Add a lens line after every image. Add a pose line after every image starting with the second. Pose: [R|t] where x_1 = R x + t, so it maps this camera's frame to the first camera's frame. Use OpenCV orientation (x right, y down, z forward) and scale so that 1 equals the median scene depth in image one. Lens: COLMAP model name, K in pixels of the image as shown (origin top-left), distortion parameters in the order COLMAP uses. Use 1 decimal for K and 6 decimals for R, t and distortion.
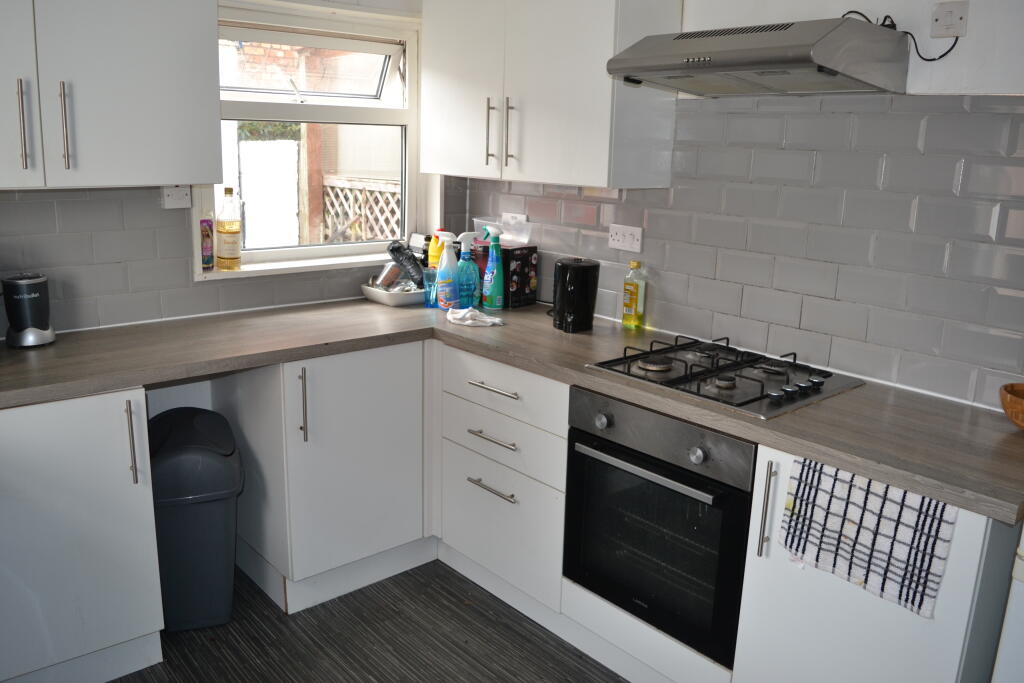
lens RADIAL K [[800.6, 0, 512.0], [0, 800.6, 341.5], [0, 0, 1]] dist [-0.093588, 0.009097]
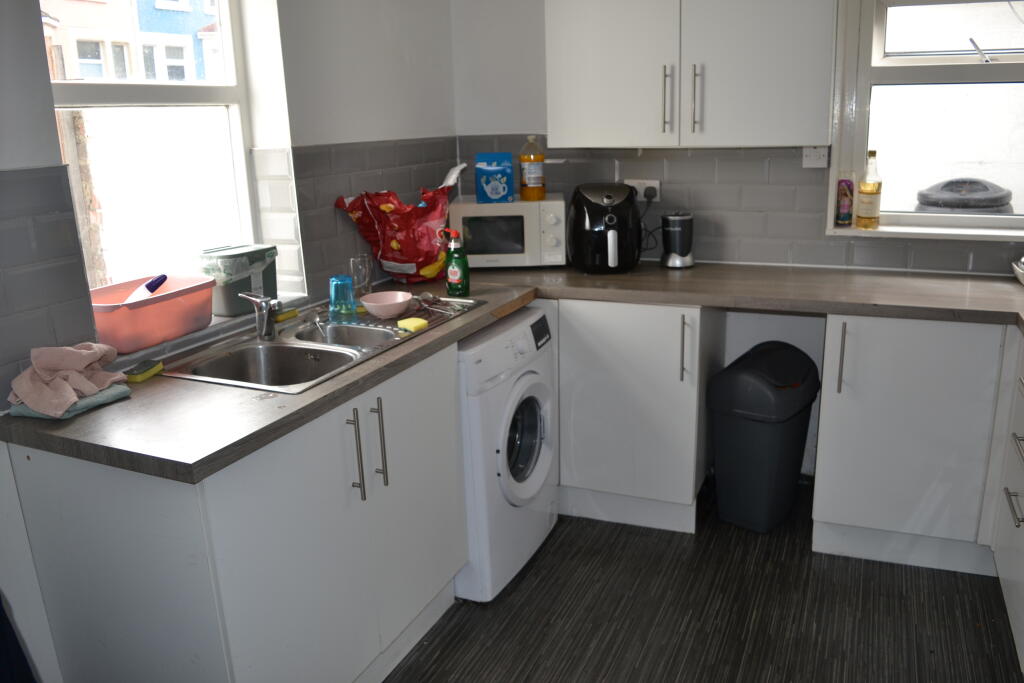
lens RADIAL K [[800.6, 0, 512.0], [0, 800.6, 341.5], [0, 0, 1]] dist [-0.093588, 0.009097]
pose [[0.423116, 0.201021, -0.883495, 0.442919], [-0.163582, 0.976004, 0.143728, -0.018642], [0.891187, 0.083710, 0.445846, 0.137923]]
